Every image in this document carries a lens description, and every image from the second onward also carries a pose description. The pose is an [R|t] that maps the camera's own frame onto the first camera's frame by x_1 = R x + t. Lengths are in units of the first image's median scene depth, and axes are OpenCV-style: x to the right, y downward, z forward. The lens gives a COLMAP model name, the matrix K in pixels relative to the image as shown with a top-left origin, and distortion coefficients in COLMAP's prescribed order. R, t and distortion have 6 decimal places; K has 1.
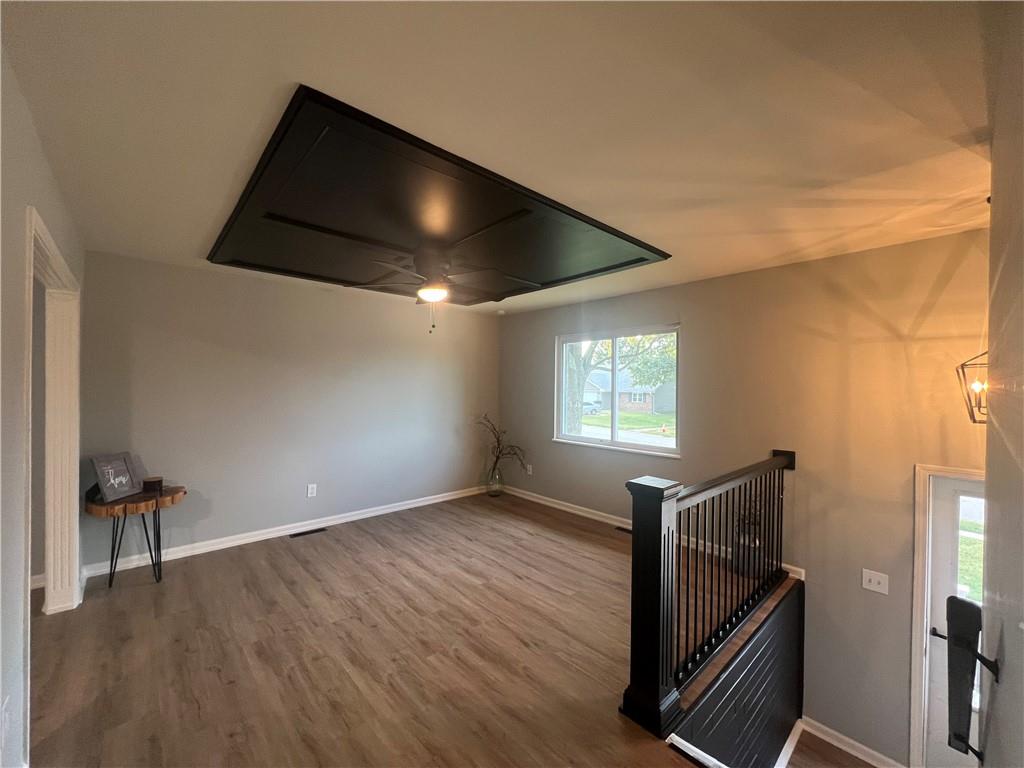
lens RADIAL K [[409.2, 0, 510.3], [0, 409.2, 386.3], [0, 0, 1]] dist [0.000614, 0.000250]
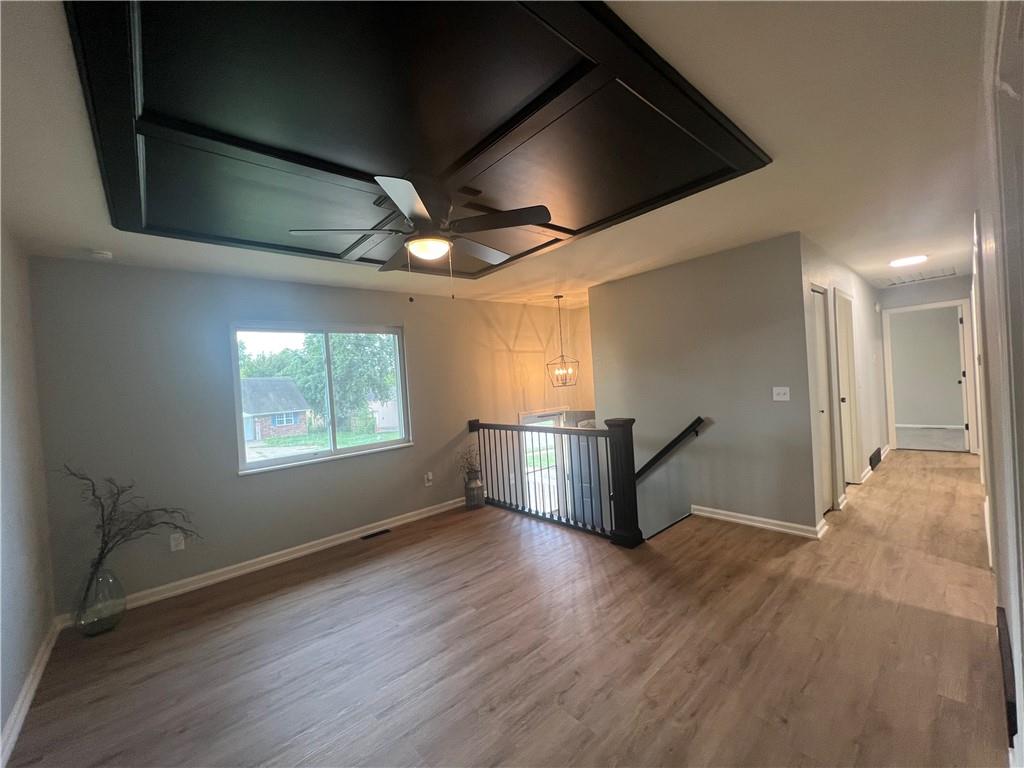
lens RADIAL K [[409.2, 0, 510.3], [0, 409.2, 386.3], [0, 0, 1]] dist [0.000614, 0.000250]
pose [[0.008341, -0.026136, 0.999624, -0.914063], [0.067460, 0.997396, 0.025515, 0.001753], [-0.997687, 0.067222, 0.010083, 0.889166]]
